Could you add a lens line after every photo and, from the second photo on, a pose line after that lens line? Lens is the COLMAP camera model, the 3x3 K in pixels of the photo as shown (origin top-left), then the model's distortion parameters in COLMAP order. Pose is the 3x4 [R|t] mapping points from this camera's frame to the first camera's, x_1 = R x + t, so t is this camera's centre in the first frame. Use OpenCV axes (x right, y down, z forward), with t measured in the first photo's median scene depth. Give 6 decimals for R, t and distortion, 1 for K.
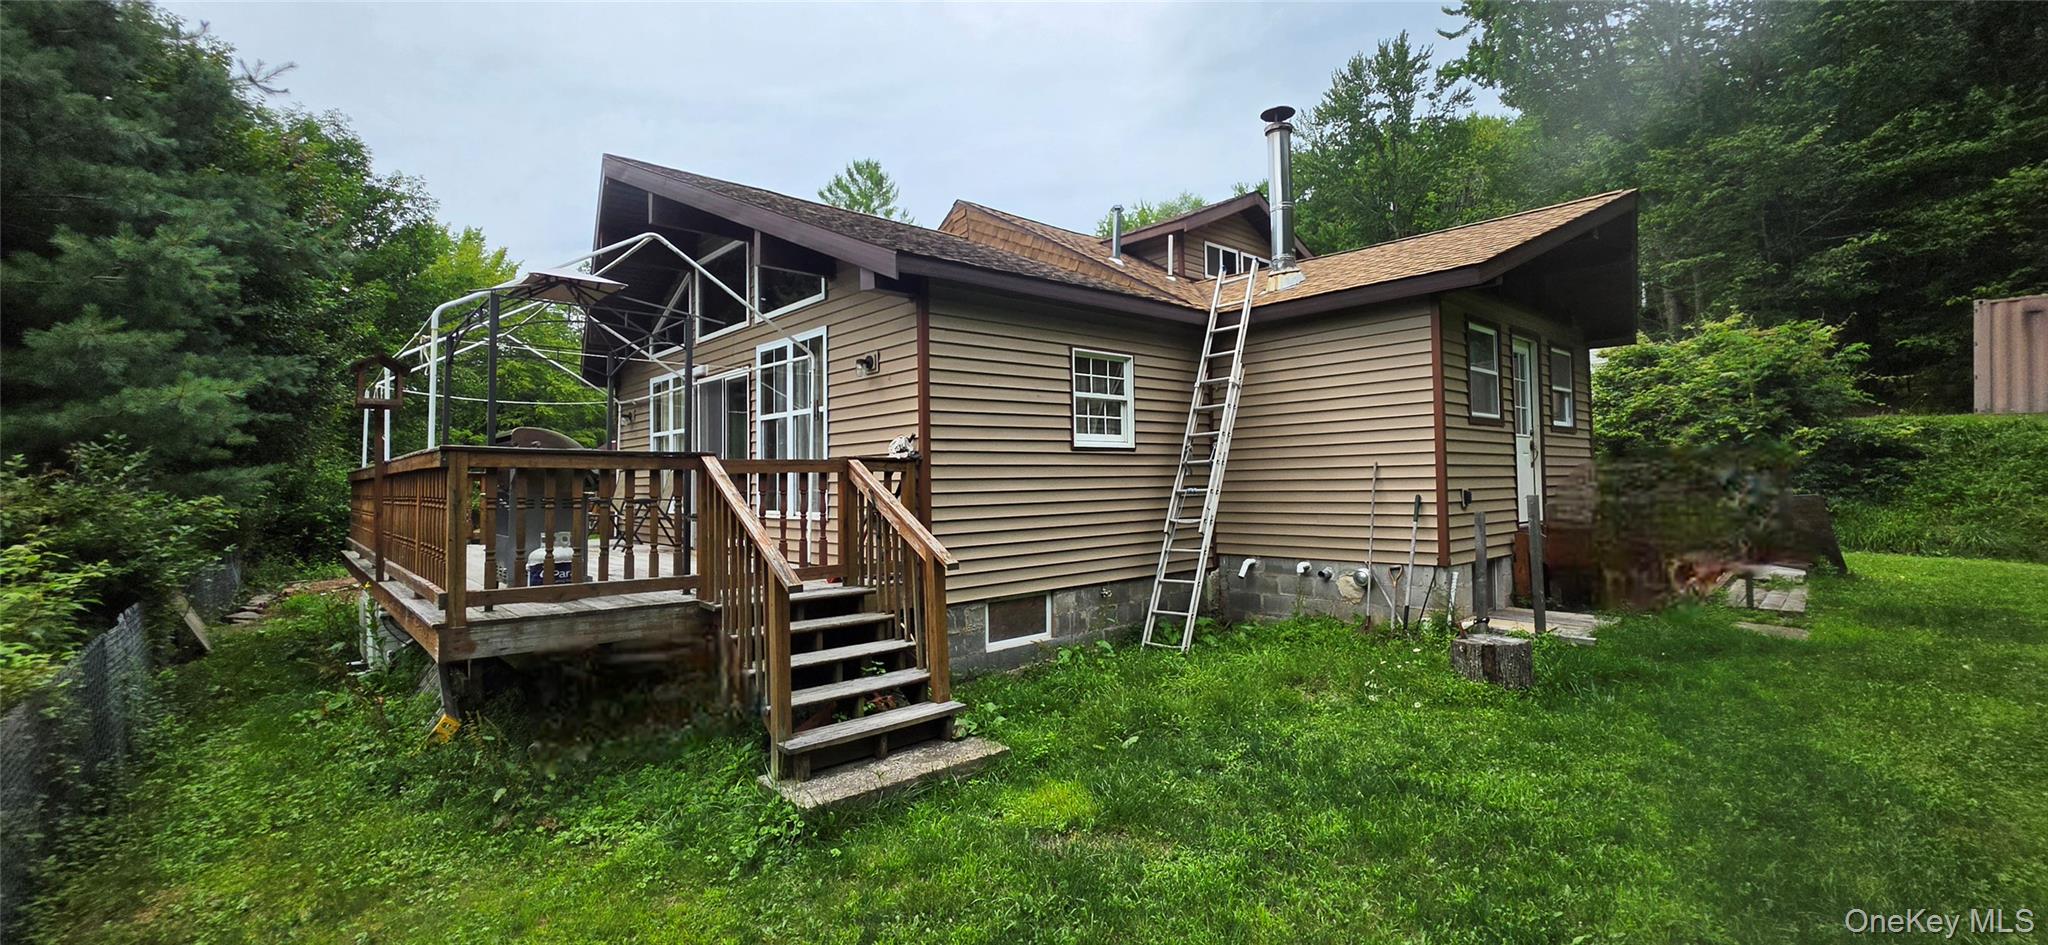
lens RADIAL K [[764.5, 0, 1024.0], [0, 764.5, 472.5], [0, 0, 1]] dist [0.010979, -0.015766]
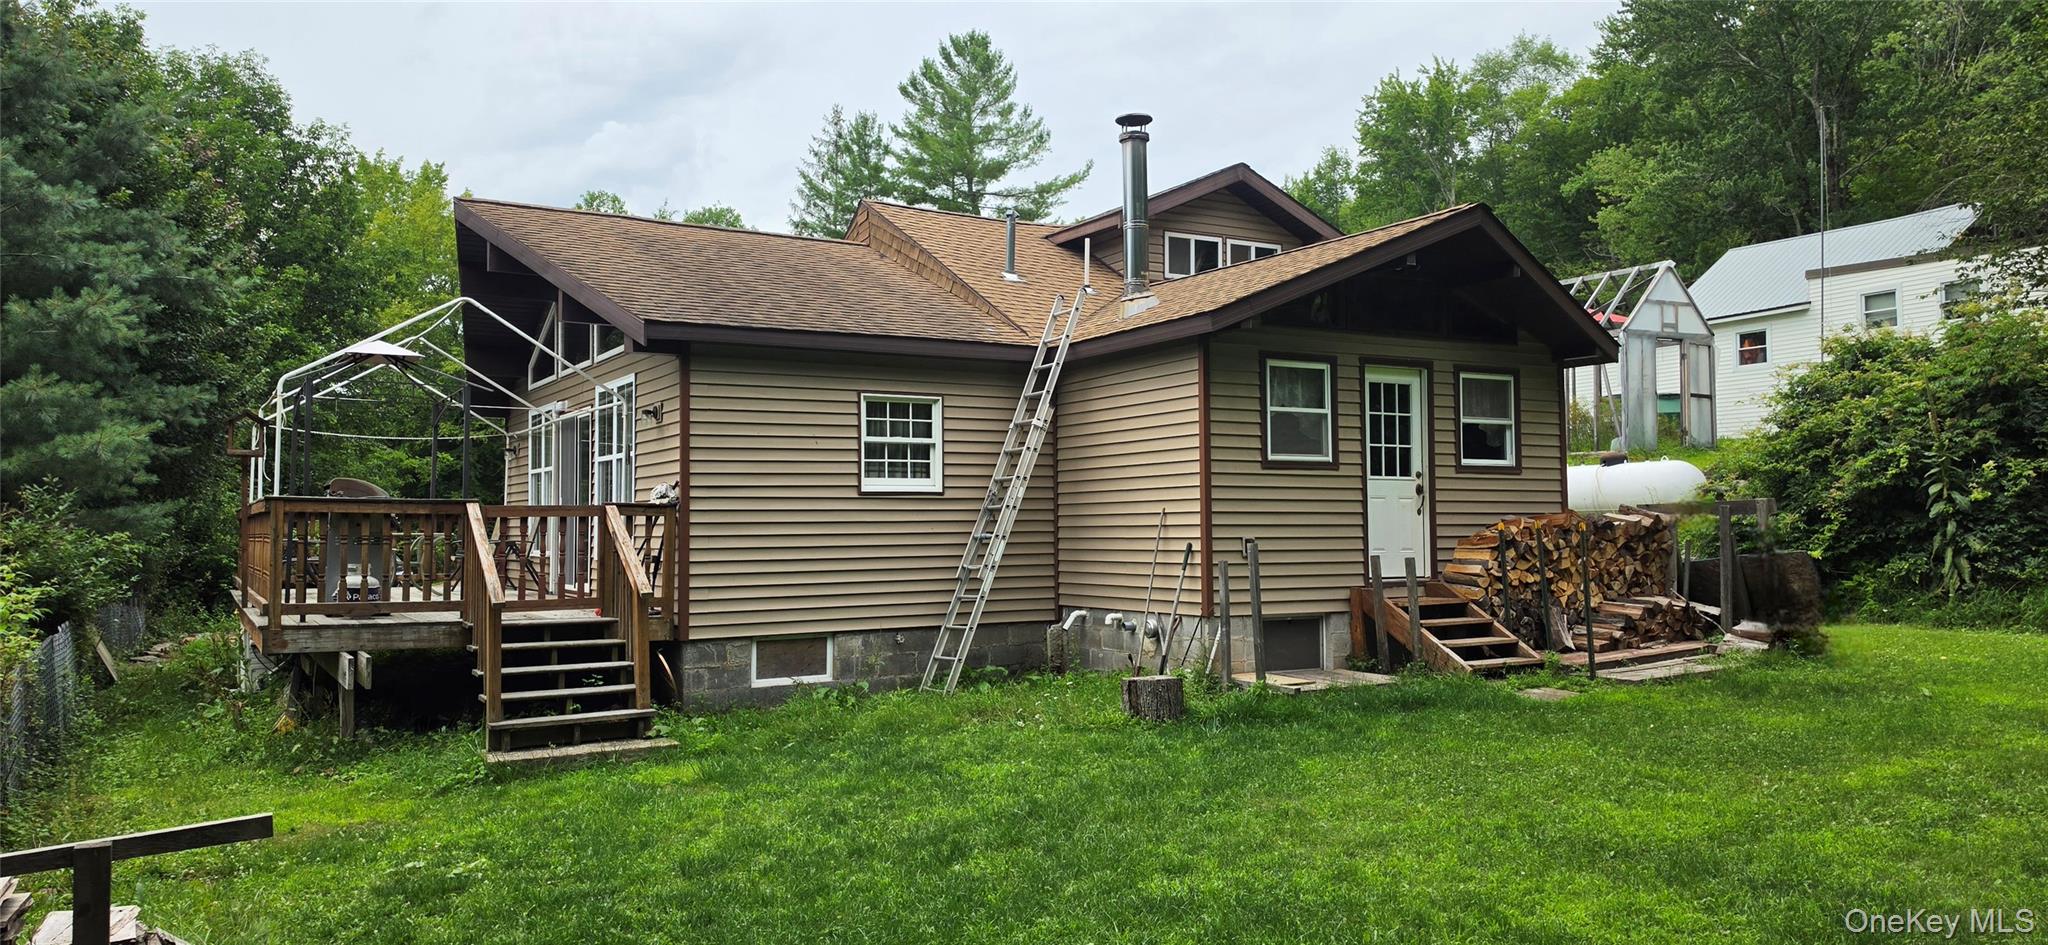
lens RADIAL K [[1426.3, 0, 1125.7], [0, 1426.3, 496.5], [0, 0, 1]] dist [0.165731, -0.228457]
pose [[0.977282, 0.005279, -0.211879, 0.797305], [-0.006732, 0.999959, -0.006135, -0.017582], [0.211838, 0.007422, 0.977277, -0.764427]]
